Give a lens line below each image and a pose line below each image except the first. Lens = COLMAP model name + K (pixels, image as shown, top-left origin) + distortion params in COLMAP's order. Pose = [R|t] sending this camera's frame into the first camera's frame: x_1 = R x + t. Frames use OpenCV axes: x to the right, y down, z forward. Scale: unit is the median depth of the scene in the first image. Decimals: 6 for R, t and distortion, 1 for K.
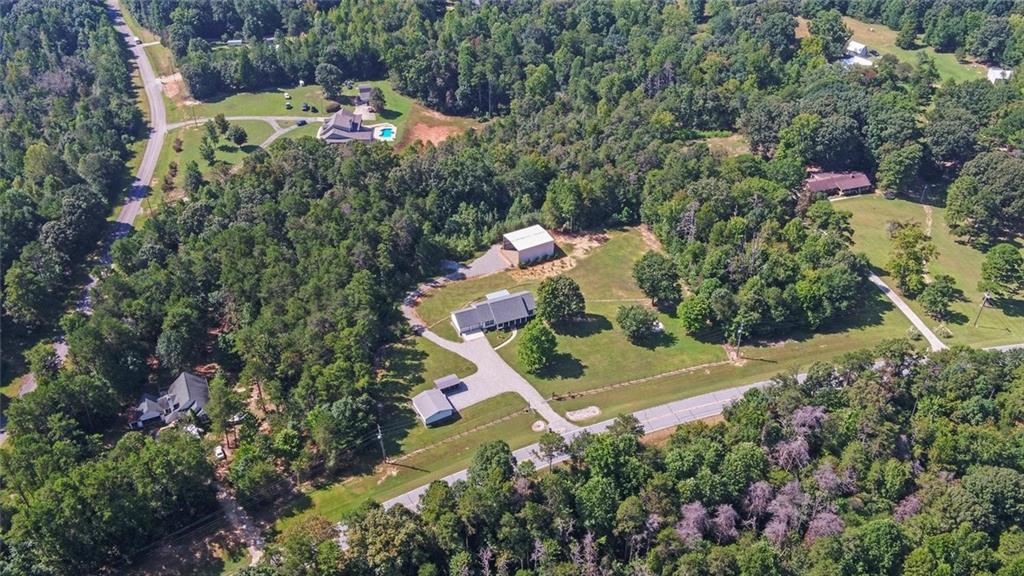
lens RADIAL K [[888.5, 0, 512.9], [0, 888.5, 284.7], [0, 0, 1]] dist [-0.006015, 0.010389]
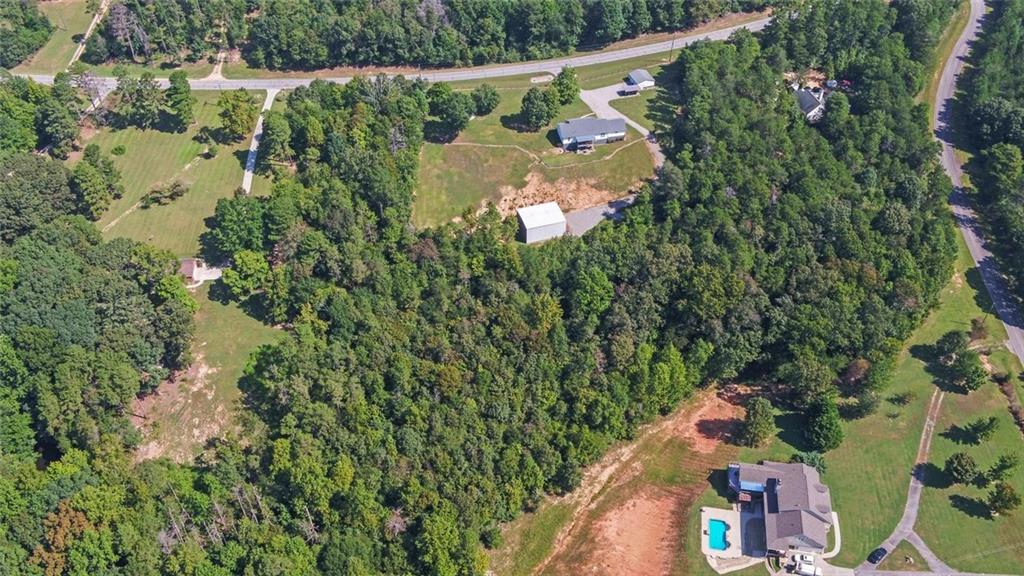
lens RADIAL K [[888.5, 0, 510.2], [0, 888.5, 283.3], [0, 0, 1]] dist [-0.006015, 0.010389]
pose [[-0.983619, -0.117337, 0.136844, -0.102065], [0.114709, 0.178170, 0.977291, -1.121502], [-0.139053, 0.976979, -0.161791, 1.388241]]
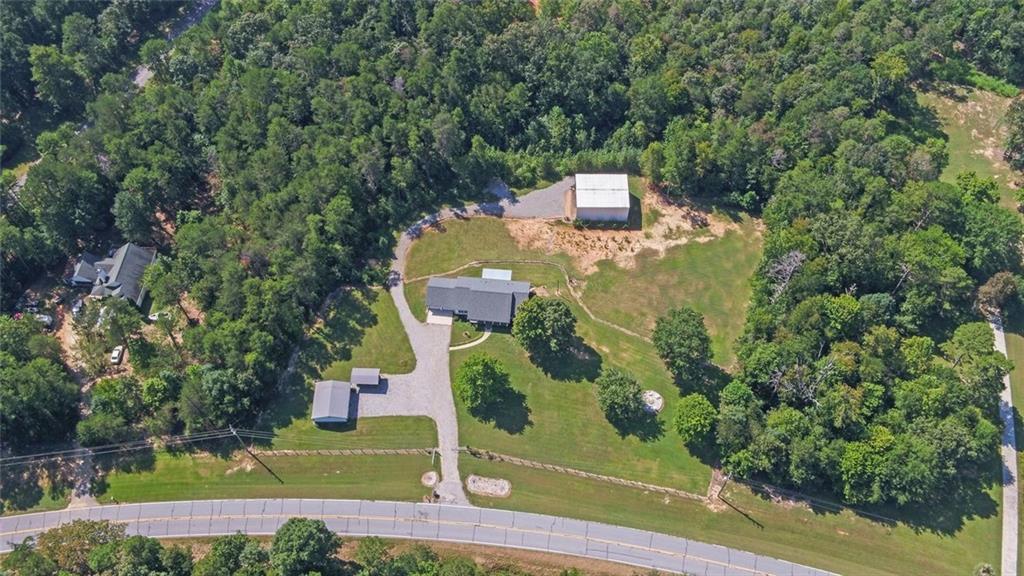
lens RADIAL K [[888.5, 0, 515.0], [0, 888.5, 288.1], [0, 0, 1]] dist [-0.006015, 0.010389]
pose [[0.879056, 0.405517, -0.250630, 0.202251], [-0.284306, 0.867966, 0.407191, -0.307904], [0.382662, -0.286688, 0.878282, 0.297468]]
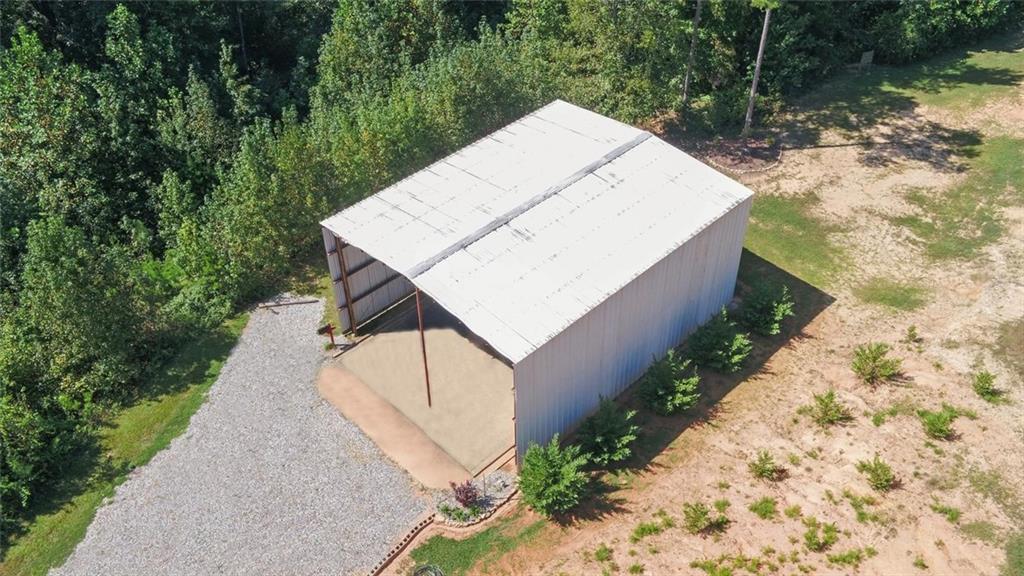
lens RADIAL K [[888.5, 0, 515.3], [0, 888.5, 284.7], [0, 0, 1]] dist [-0.006015, 0.010389]
pose [[0.957194, -0.190840, 0.217622, -0.014831], [0.176517, 0.980737, 0.083643, -0.060600], [-0.229393, -0.041648, 0.972443, 0.996186]]
